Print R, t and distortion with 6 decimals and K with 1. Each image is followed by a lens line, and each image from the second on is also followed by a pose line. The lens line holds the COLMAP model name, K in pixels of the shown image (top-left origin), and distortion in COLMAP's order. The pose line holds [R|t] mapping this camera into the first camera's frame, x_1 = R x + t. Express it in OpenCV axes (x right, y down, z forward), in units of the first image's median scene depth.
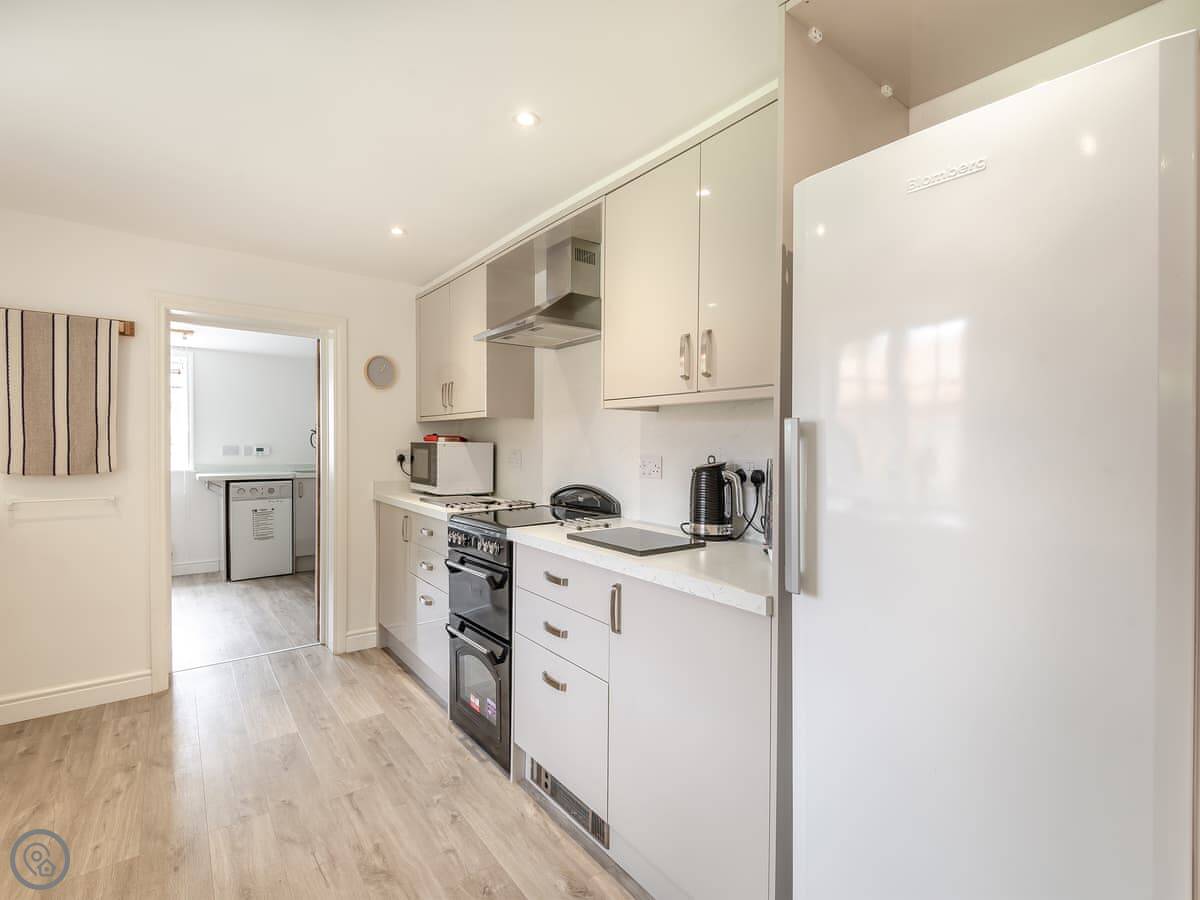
lens RADIAL K [[555.4, 0, 600.0], [0, 555.4, 450.0], [0, 0, 1]] dist [-0.001183, -0.000380]
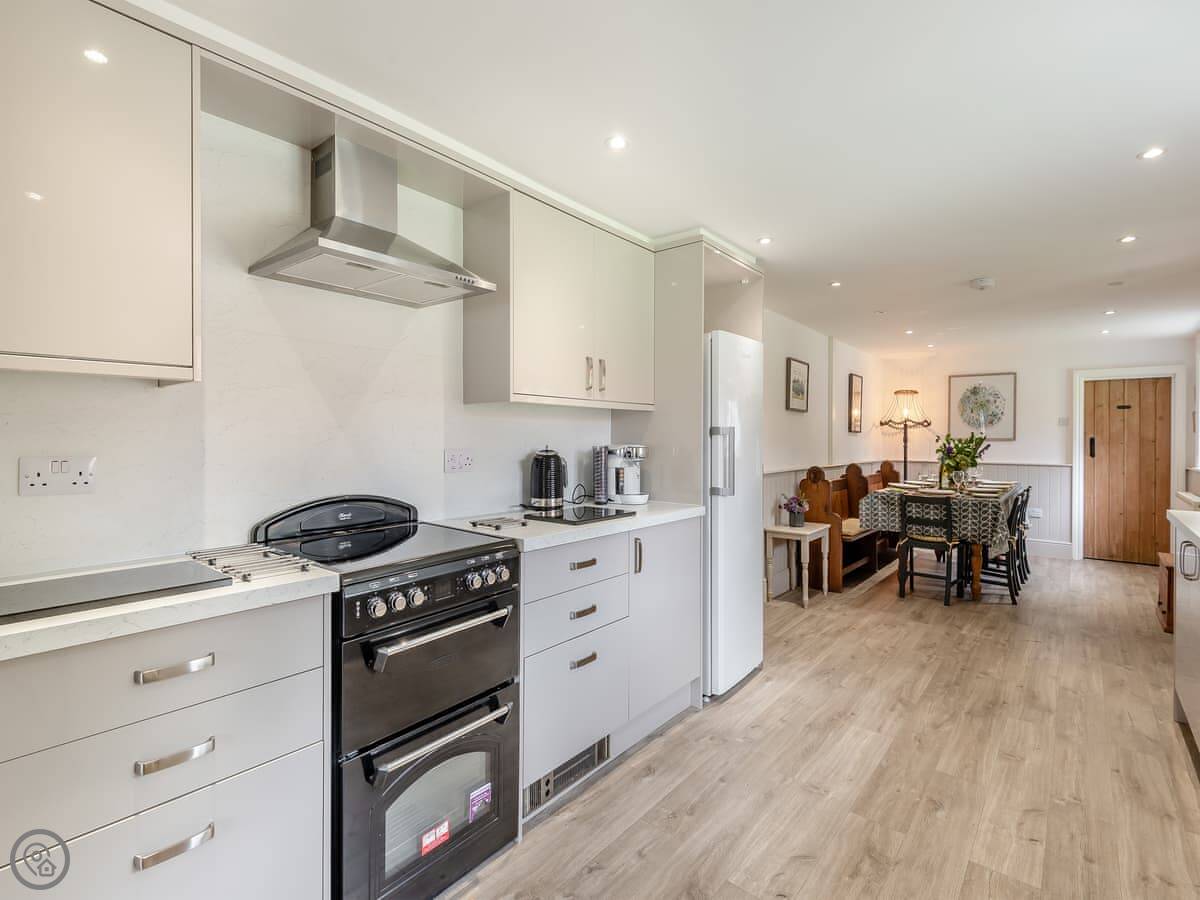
lens RADIAL K [[584.0, 0, 598.5], [0, 584.0, 436.2], [0, 0, 1]] dist [0.023173, -0.000153]
pose [[-0.220684, -0.013091, 0.975258, -0.832171], [0.002172, 0.999901, 0.013914, -0.022045], [-0.975343, 0.005189, -0.220633, 0.854875]]
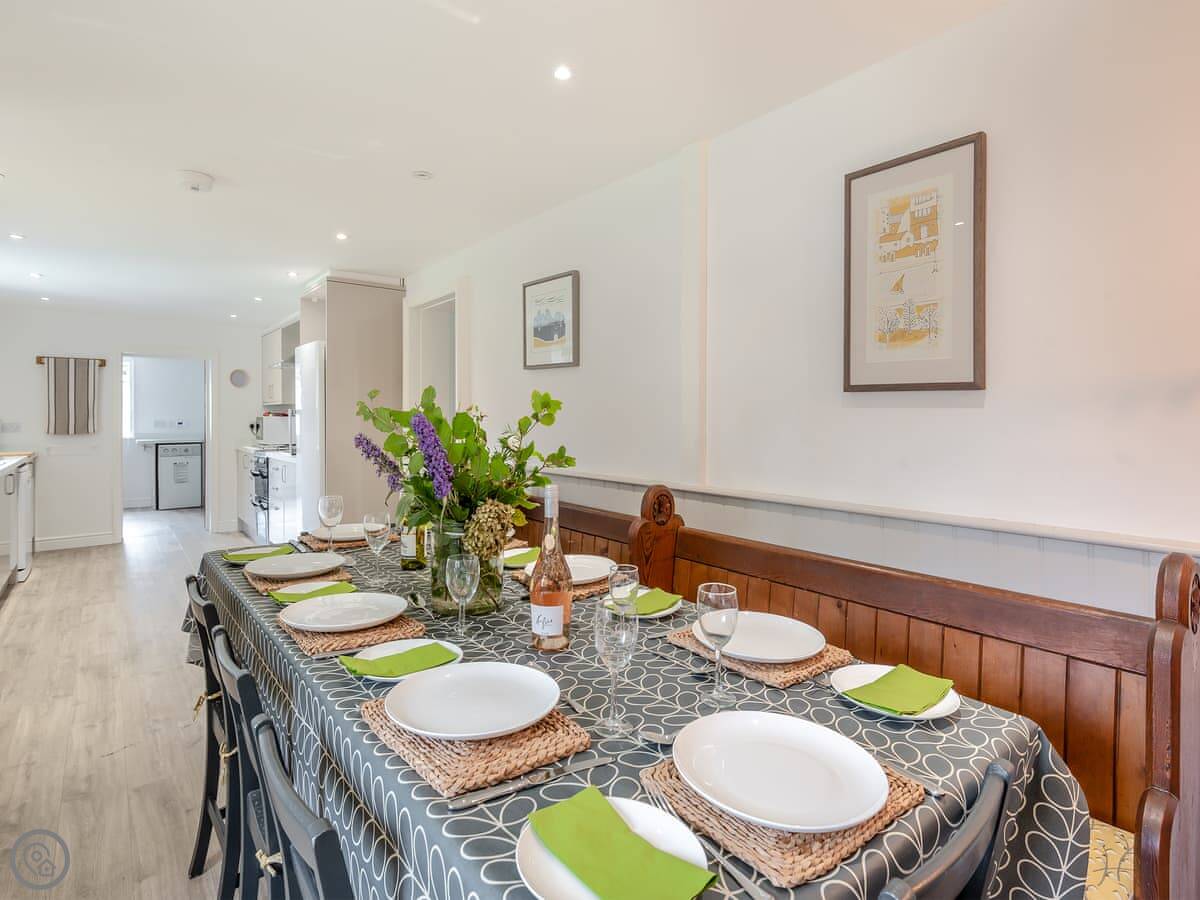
lens RADIAL K [[612.4, 0, 597.1], [0, 612.4, 416.0], [0, 0, 1]] dist [-0.002218, -0.000053]
pose [[0.999803, -0.009282, 0.017518, 0.962995], [0.009558, 0.999831, -0.015734, 0.032464], [-0.017369, 0.015899, 0.999723, -1.327067]]
